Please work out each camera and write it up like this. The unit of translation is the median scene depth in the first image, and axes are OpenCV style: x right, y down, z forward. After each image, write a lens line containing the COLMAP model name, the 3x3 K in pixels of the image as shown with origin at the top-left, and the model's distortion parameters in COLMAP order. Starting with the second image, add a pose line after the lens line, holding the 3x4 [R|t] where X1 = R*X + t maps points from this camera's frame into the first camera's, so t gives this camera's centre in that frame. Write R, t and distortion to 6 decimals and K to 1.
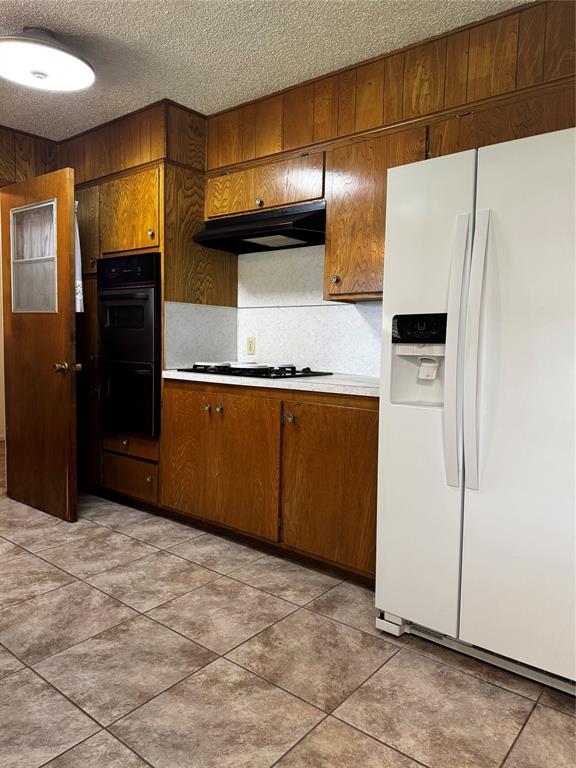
lens RADIAL K [[542.4, 0, 286.1], [0, 542.4, 383.0], [0, 0, 1]] dist [0.060475, -0.073857]
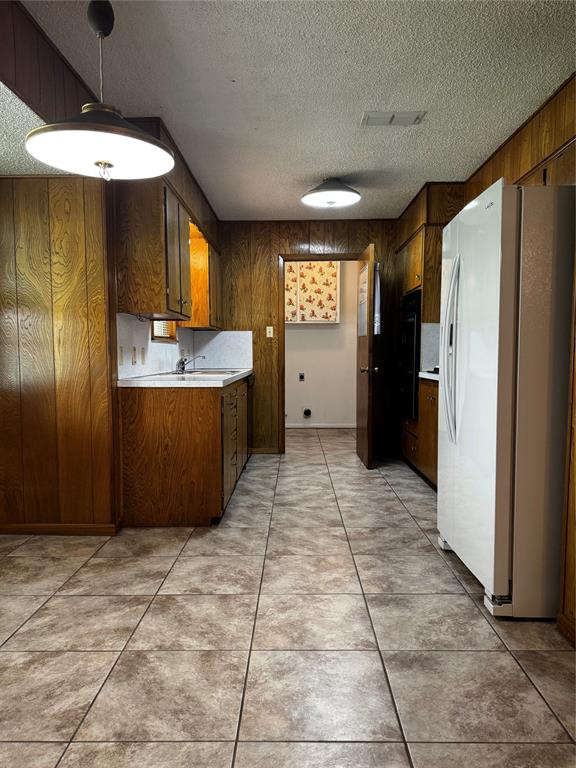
lens RADIAL K [[542.4, 0, 290.6], [0, 542.4, 389.2], [0, 0, 1]] dist [0.060475, -0.073857]
pose [[0.622404, 0.031344, -0.782068, 0.950361], [-0.048899, 0.998803, 0.001114, 0.051790], [0.781167, 0.037549, 0.623192, -0.204424]]
